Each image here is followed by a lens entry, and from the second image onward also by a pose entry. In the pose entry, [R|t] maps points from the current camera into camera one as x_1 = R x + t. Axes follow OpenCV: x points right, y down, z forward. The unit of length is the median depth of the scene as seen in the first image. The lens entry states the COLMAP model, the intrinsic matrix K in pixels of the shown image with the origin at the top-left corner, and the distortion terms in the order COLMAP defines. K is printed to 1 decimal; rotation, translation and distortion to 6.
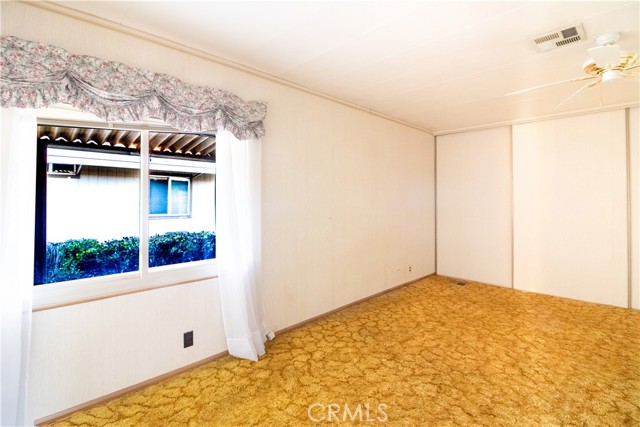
lens RADIAL K [[335.9, 0, 323.4], [0, 335.9, 197.8], [0, 0, 1]] dist [0.001605, 0.000275]
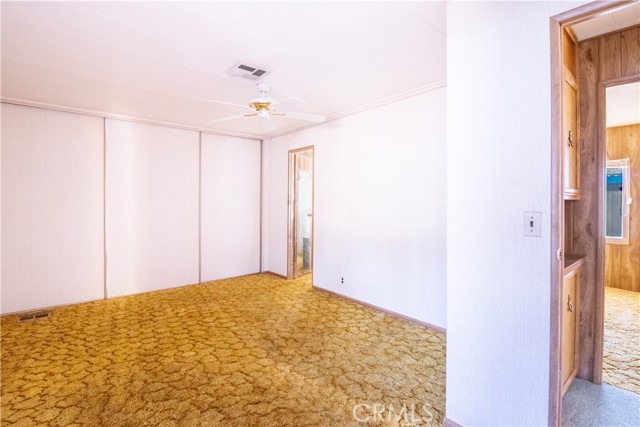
lens RADIAL K [[324.9, 0, 320.0], [0, 324.9, 213.5], [0, 0, 1]] dist [-0.000744, -0.000784]
pose [[0.037096, -0.035679, 0.998675, -0.437884], [-0.009929, 0.999300, 0.036070, 0.002179], [-0.999262, -0.011254, 0.036716, 0.594109]]
